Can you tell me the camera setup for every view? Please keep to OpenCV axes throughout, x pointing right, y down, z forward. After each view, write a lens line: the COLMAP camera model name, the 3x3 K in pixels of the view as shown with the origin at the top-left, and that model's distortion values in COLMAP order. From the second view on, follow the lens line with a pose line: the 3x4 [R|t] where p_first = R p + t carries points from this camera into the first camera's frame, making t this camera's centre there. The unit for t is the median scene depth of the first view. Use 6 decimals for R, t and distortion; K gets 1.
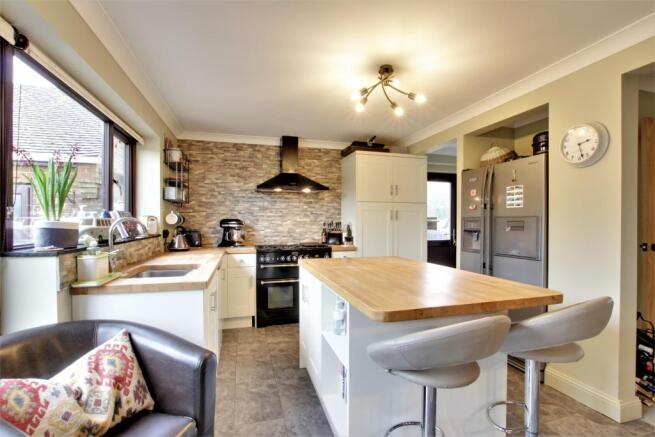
lens RADIAL K [[302.8, 0, 328.8], [0, 302.8, 222.6], [0, 0, 1]] dist [-0.024664, 0.000327]
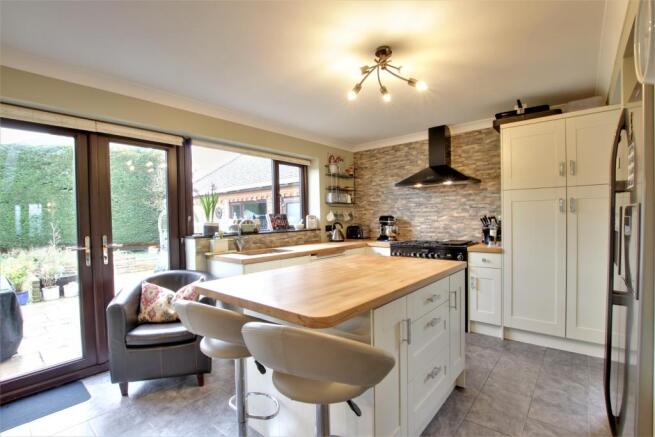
lens RADIAL K [[302.8, 0, 328.8], [0, 302.8, 222.6], [0, 0, 1]] dist [-0.024664, 0.000327]
pose [[0.561556, 0.003699, -0.827430, 0.472934], [0.017403, 0.999716, 0.016281, -0.007985], [0.827256, -0.023543, 0.561332, 0.195046]]
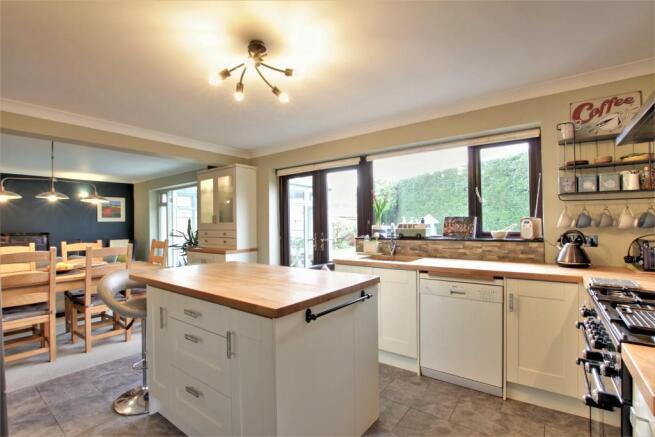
lens RADIAL K [[302.8, 0, 328.8], [0, 302.8, 222.6], [0, 0, 1]] dist [-0.024664, 0.000327]
pose [[-0.788838, 0.009613, -0.614526, 0.304188], [0.013192, 0.999912, -0.001293, -0.011101], [0.614459, -0.009127, -0.788896, 0.989589]]
